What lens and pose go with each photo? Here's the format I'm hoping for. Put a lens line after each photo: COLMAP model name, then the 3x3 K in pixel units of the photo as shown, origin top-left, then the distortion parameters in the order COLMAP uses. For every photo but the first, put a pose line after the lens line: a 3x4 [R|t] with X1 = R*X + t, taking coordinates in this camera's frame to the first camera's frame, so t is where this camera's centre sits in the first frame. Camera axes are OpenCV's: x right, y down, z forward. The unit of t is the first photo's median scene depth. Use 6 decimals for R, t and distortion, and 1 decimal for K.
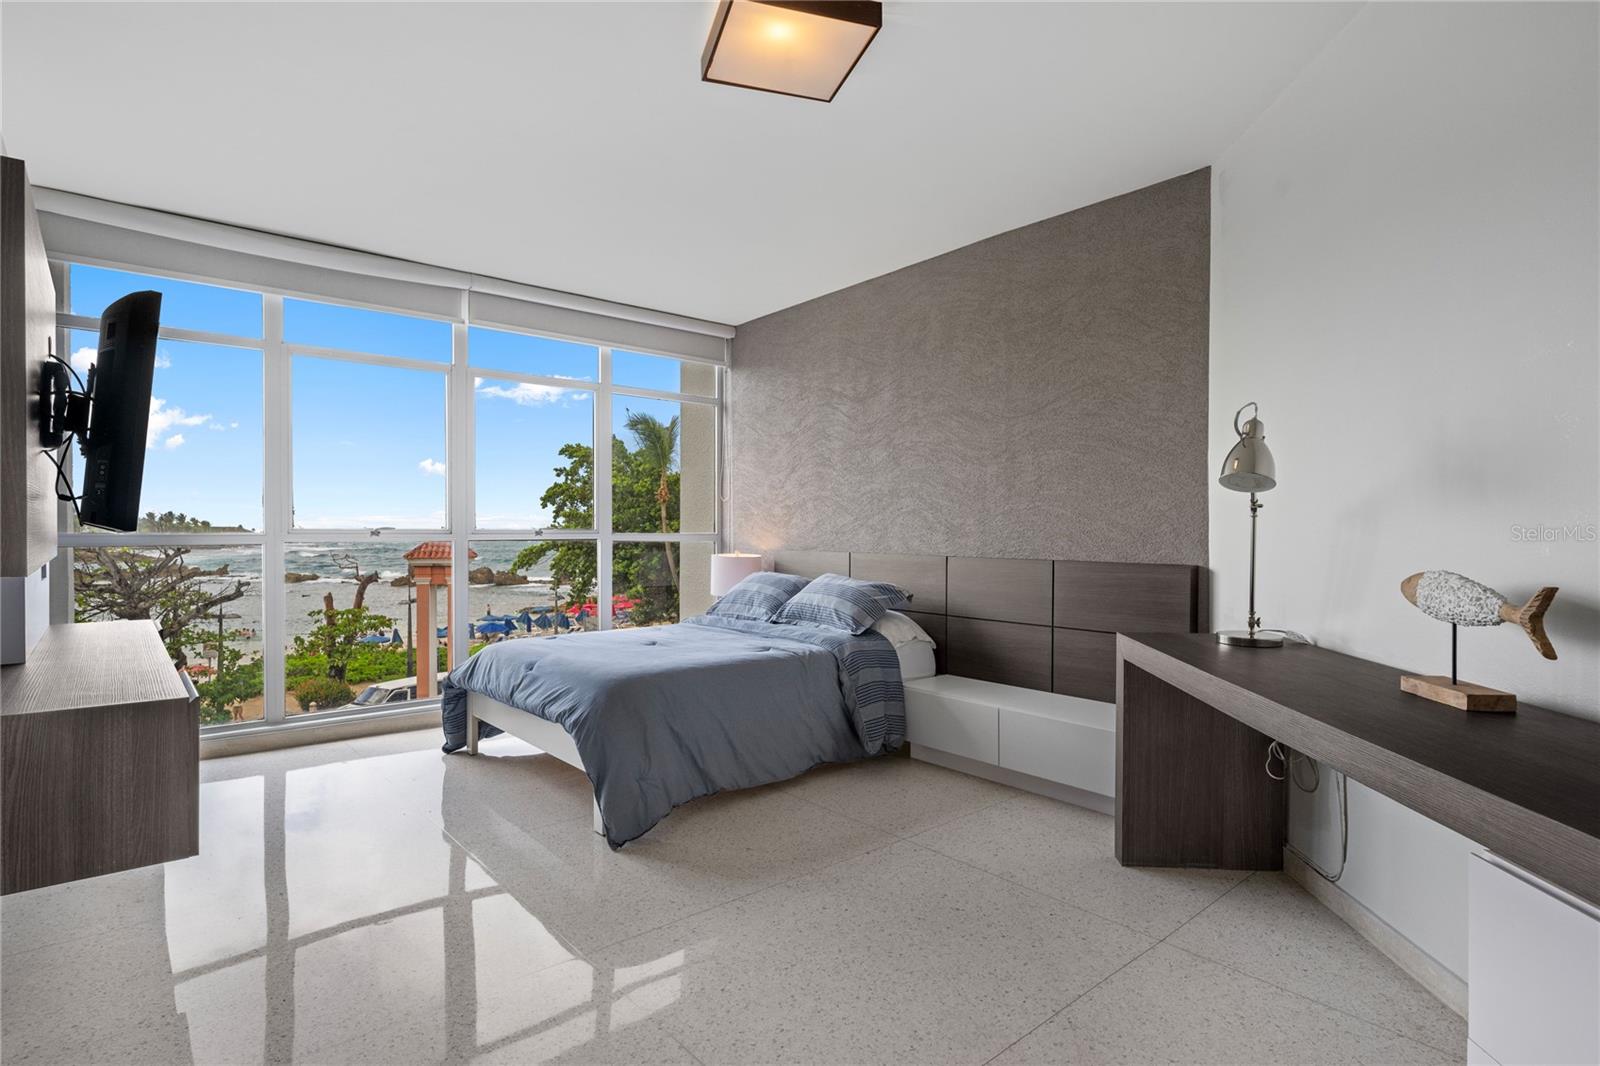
lens RADIAL K [[814.7, 0, 798.7], [0, 814.7, 536.4], [0, 0, 1]] dist [-0.000744, -0.000609]
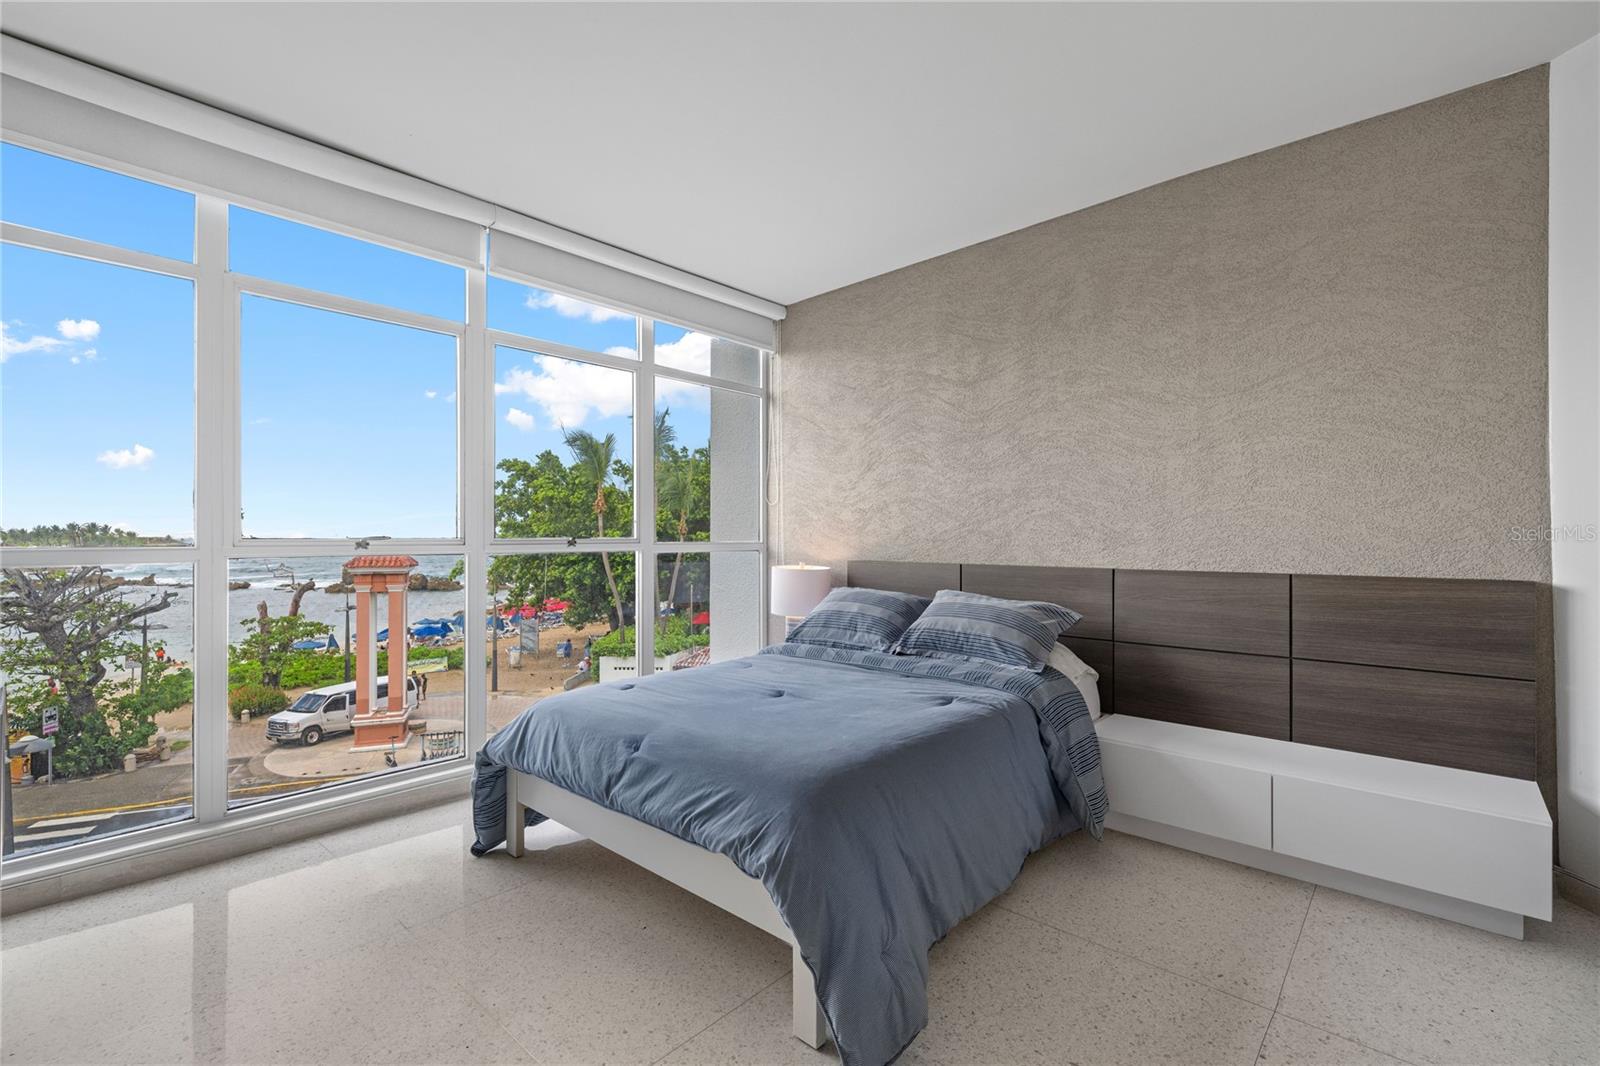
lens RADIAL K [[711.7, 0, 801.5], [0, 711.7, 533.2], [0, 0, 1]] dist [-0.002099, 0.000700]
pose [[0.991939, -0.003952, 0.126653, -0.206418], [0.005701, 0.999893, -0.013453, -0.003248], [-0.126586, 0.014067, 0.991856, 0.312072]]
